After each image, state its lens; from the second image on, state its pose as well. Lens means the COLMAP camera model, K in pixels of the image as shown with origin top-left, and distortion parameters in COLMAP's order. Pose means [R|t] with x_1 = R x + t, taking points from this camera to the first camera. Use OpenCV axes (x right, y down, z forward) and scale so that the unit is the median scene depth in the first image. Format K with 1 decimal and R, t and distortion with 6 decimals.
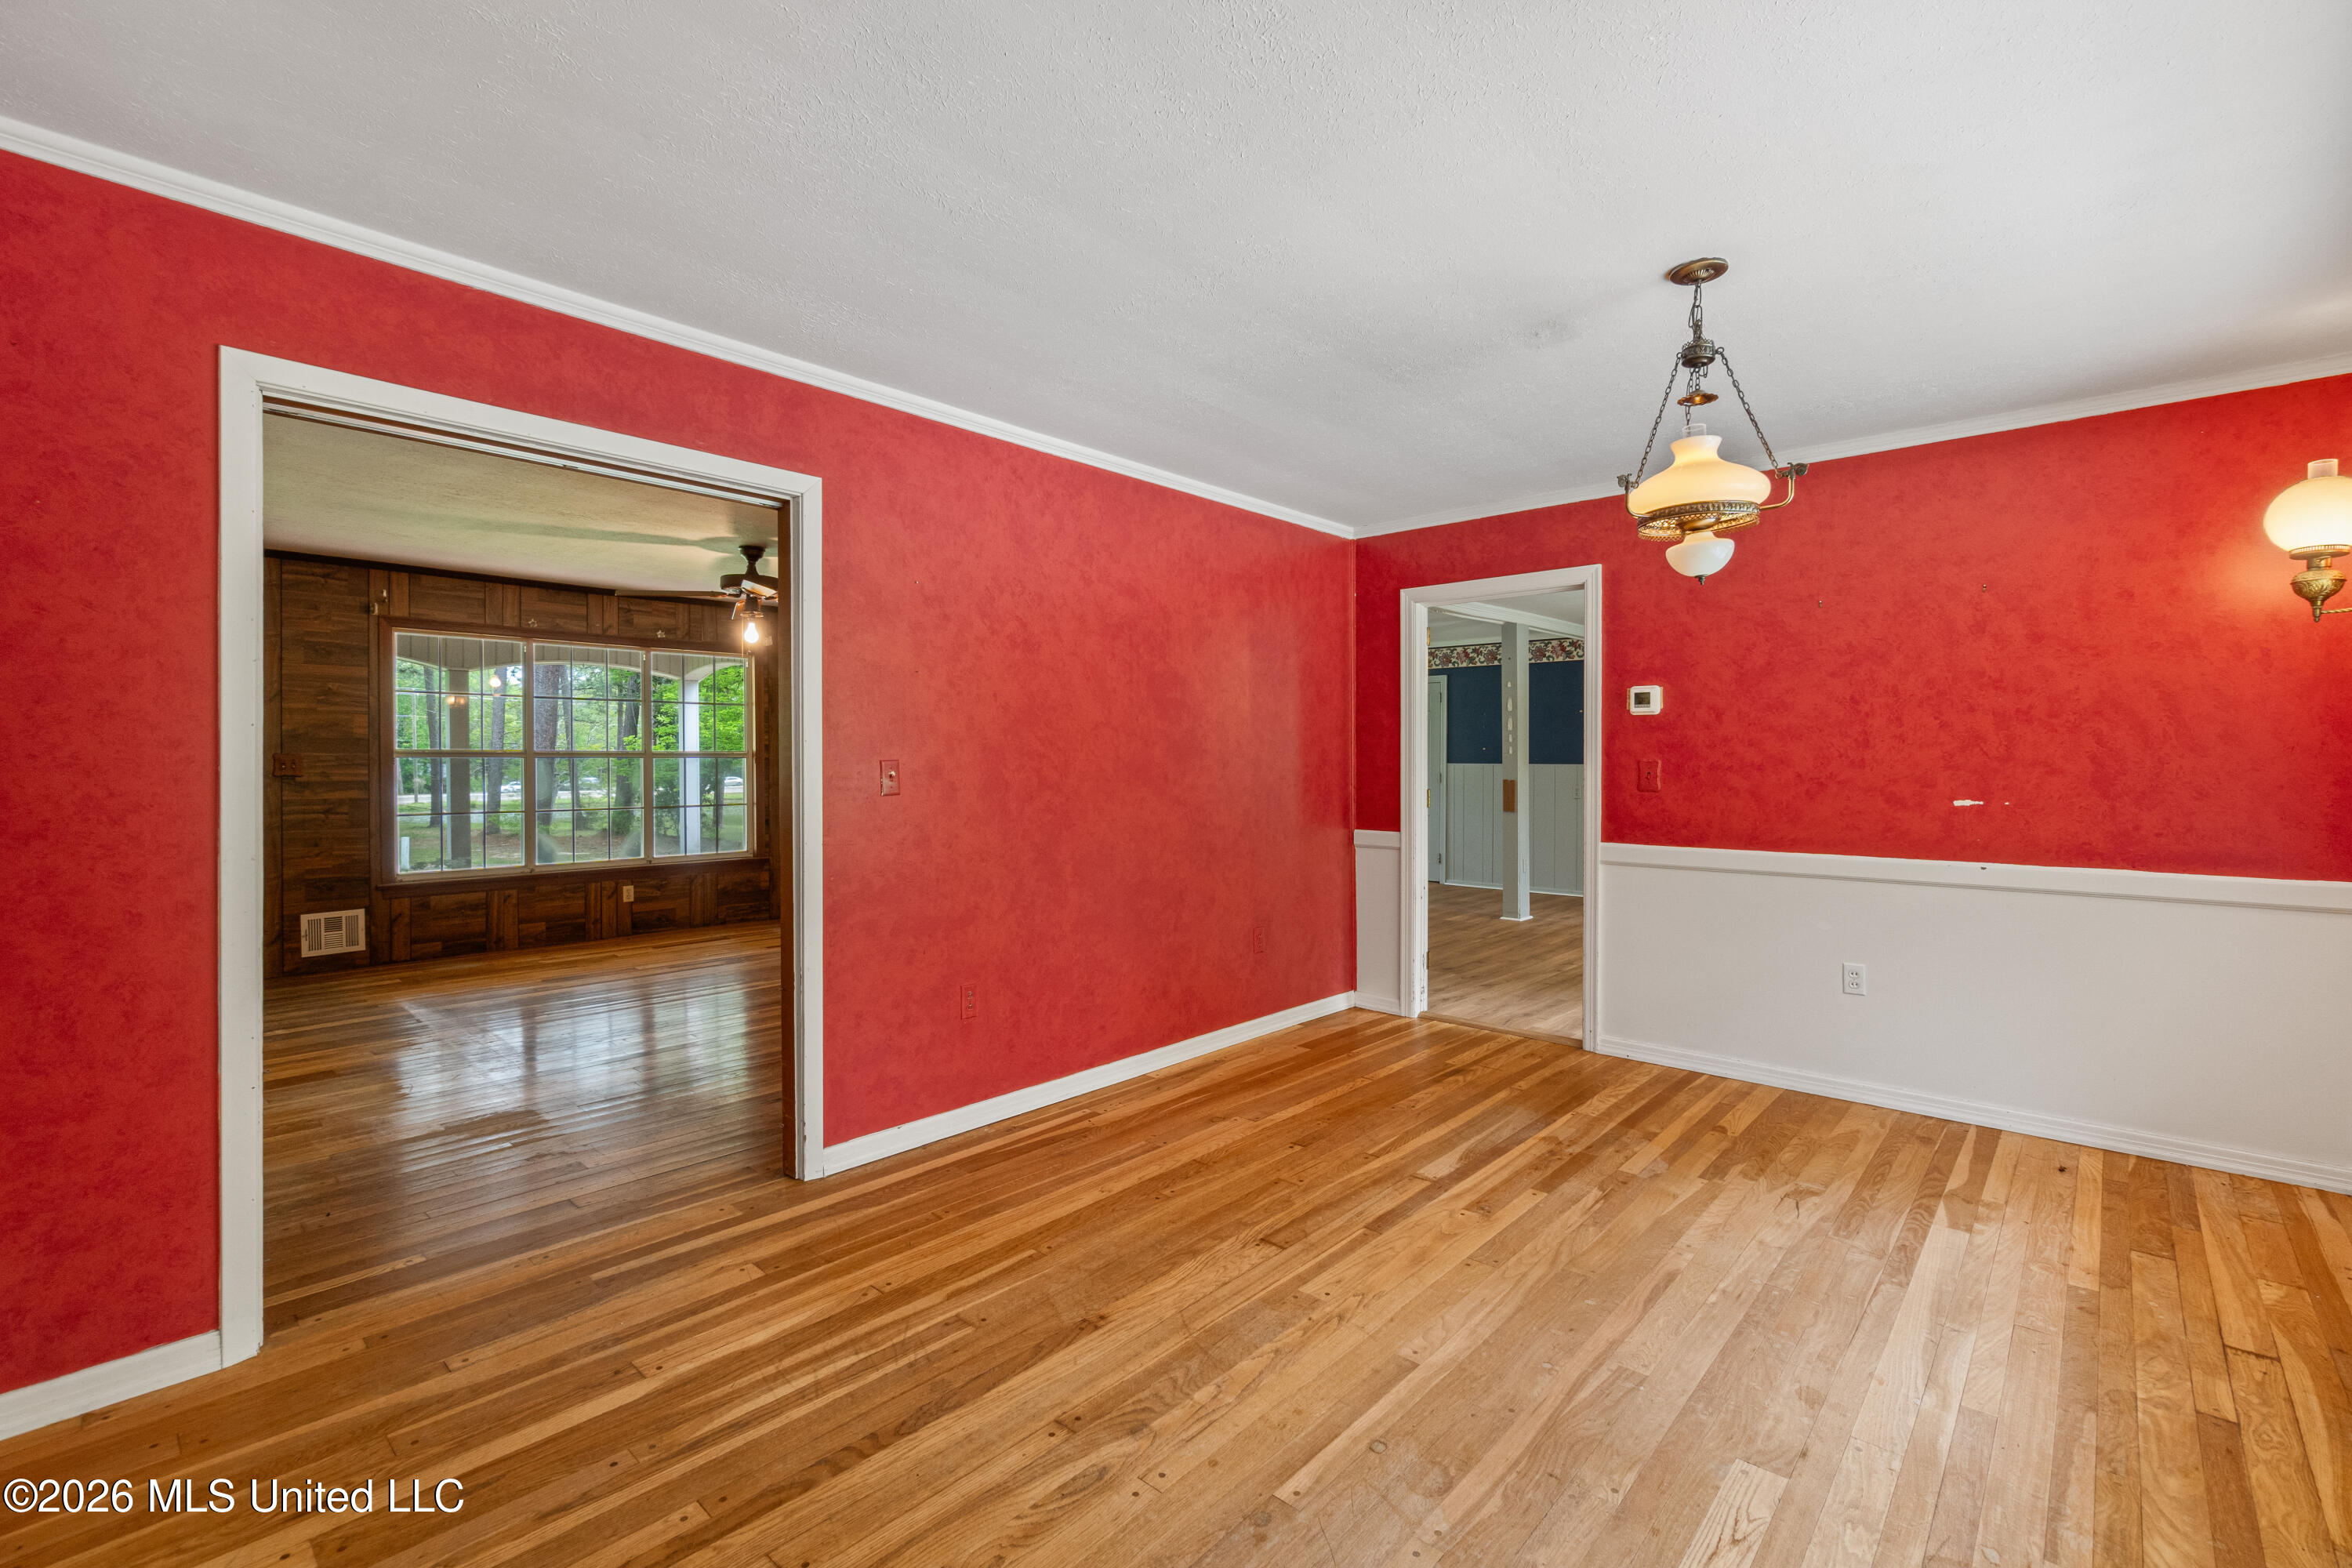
lens RADIAL K [[1028.4, 0, 1166.4], [0, 1028.4, 770.5], [0, 0, 1]] dist [-0.004105, -0.000069]
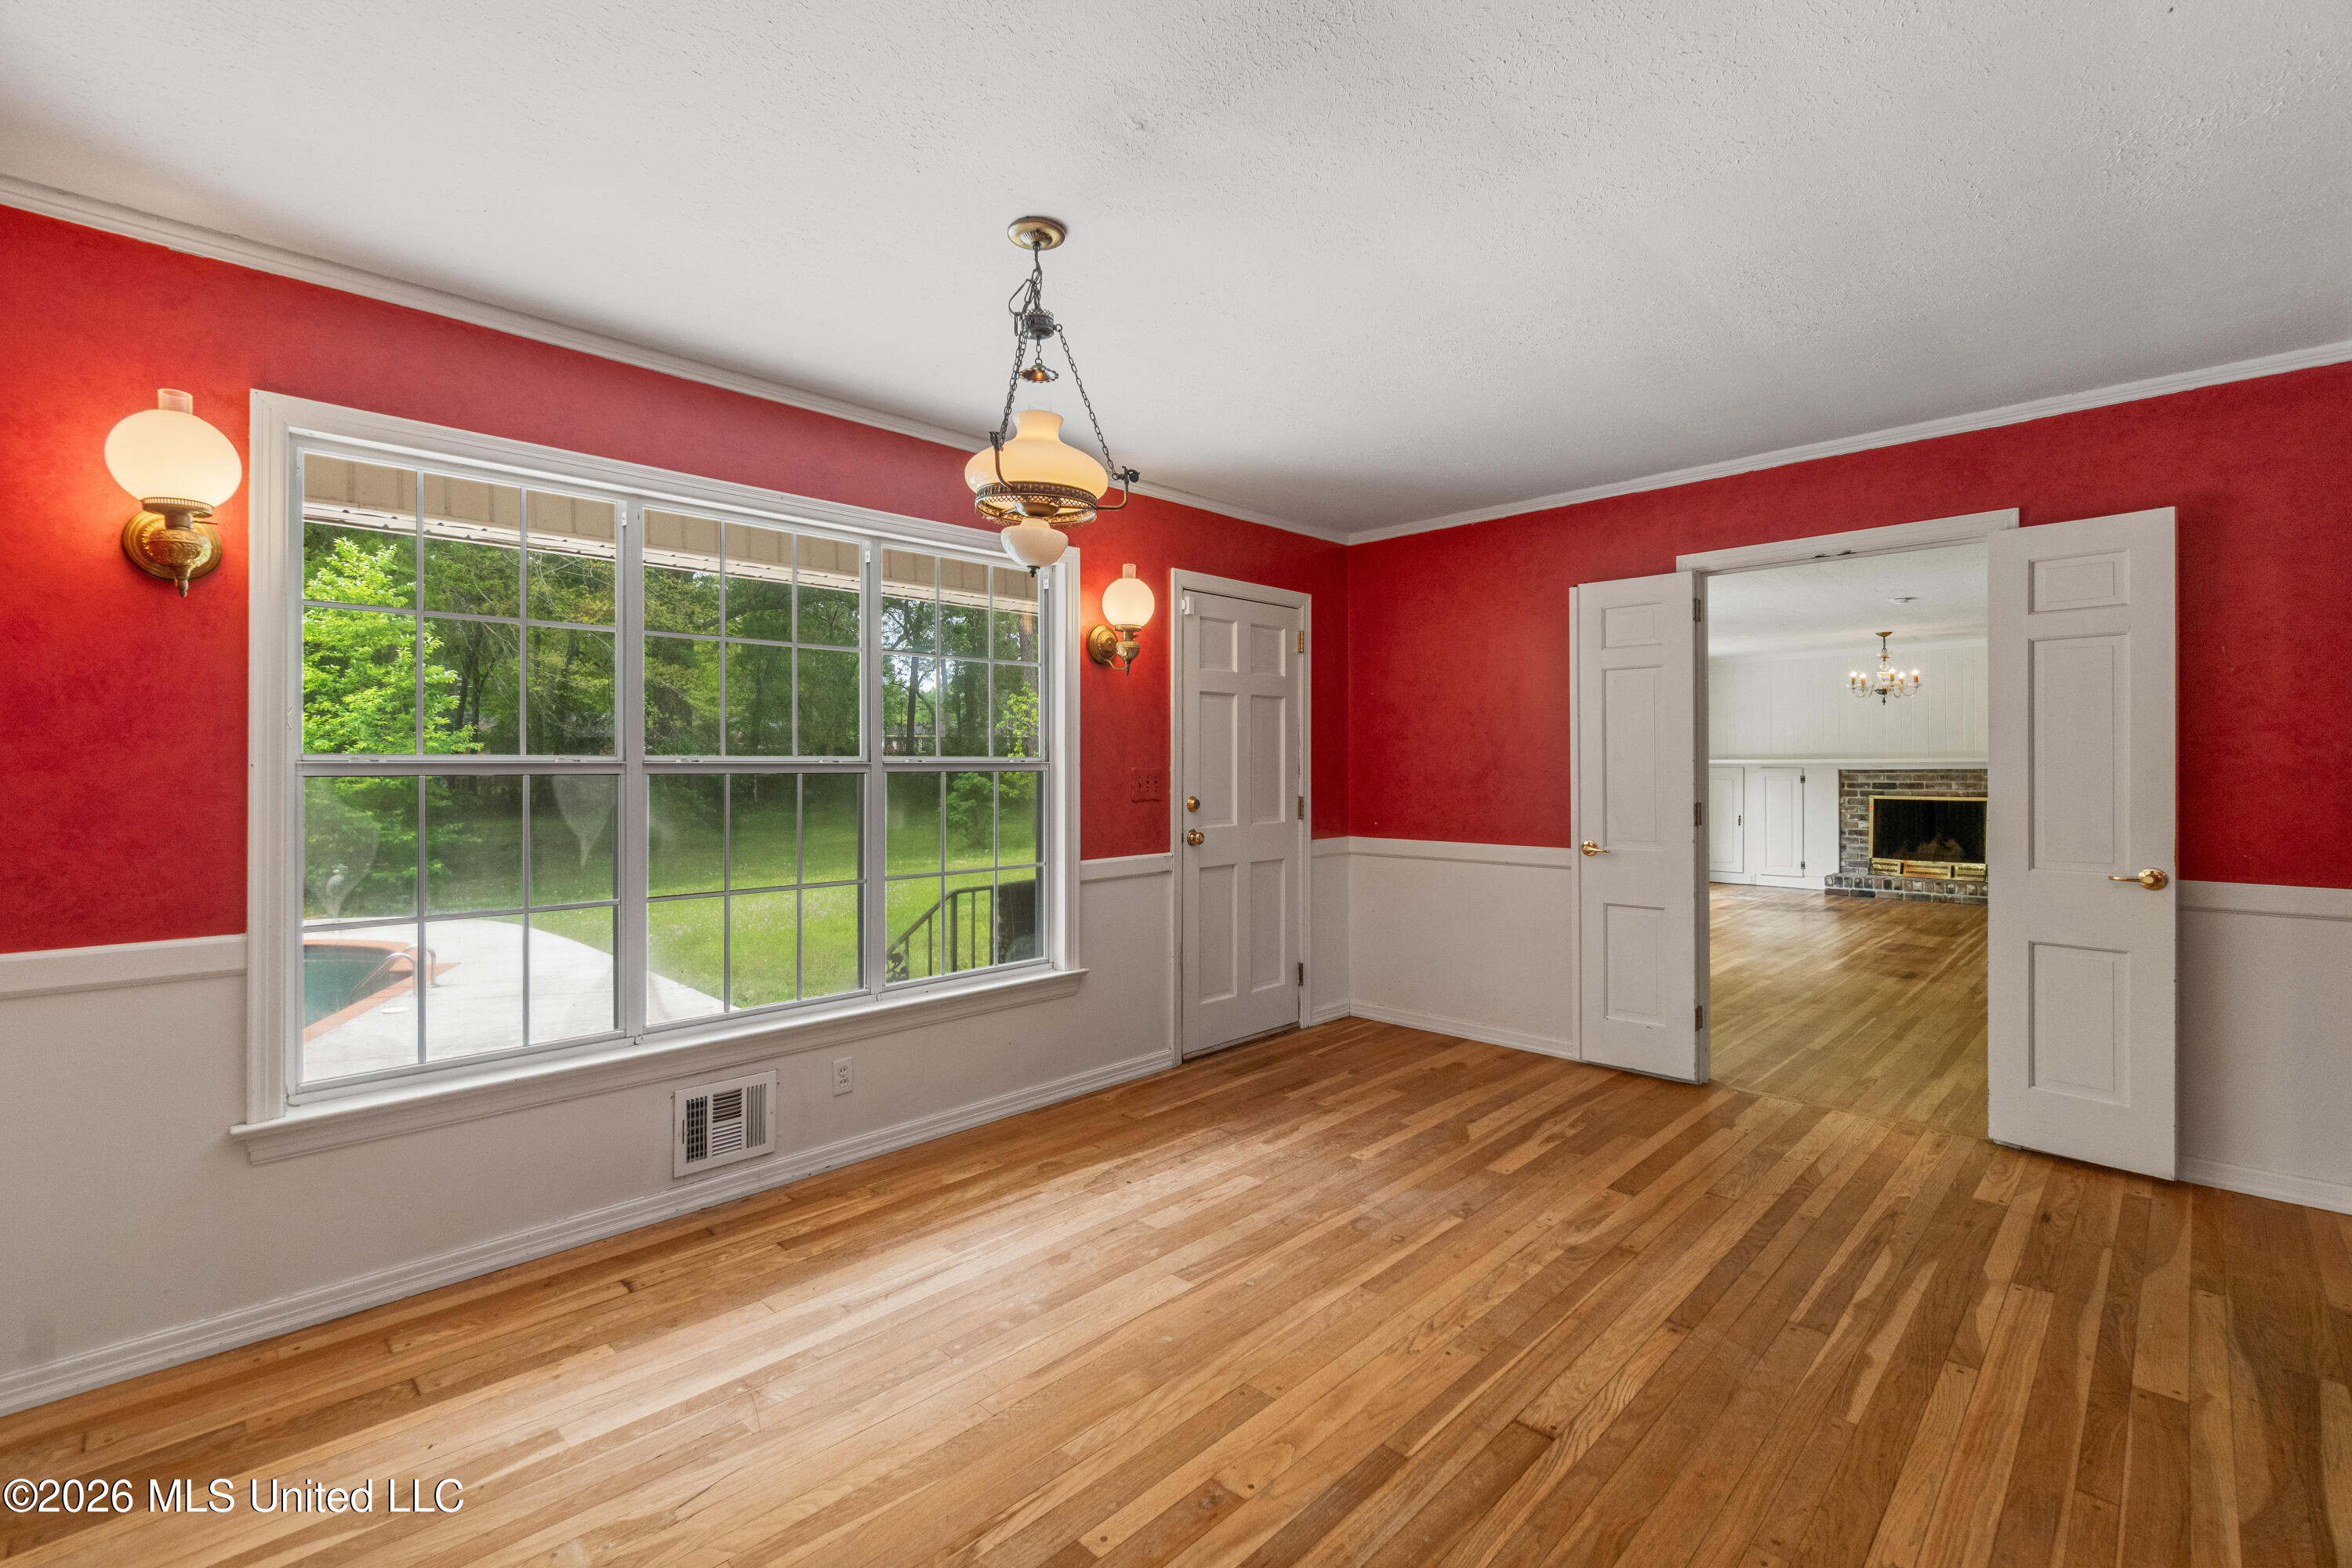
lens RADIAL K [[1028.4, 0, 1175.2], [0, 1028.4, 773.1], [0, 0, 1]] dist [-0.004105, -0.000069]
pose [[-0.999518, 0.002664, 0.030940, 0.391529], [0.003247, 0.999818, 0.018817, -0.023695], [-0.030884, 0.018908, -0.999344, 2.026461]]
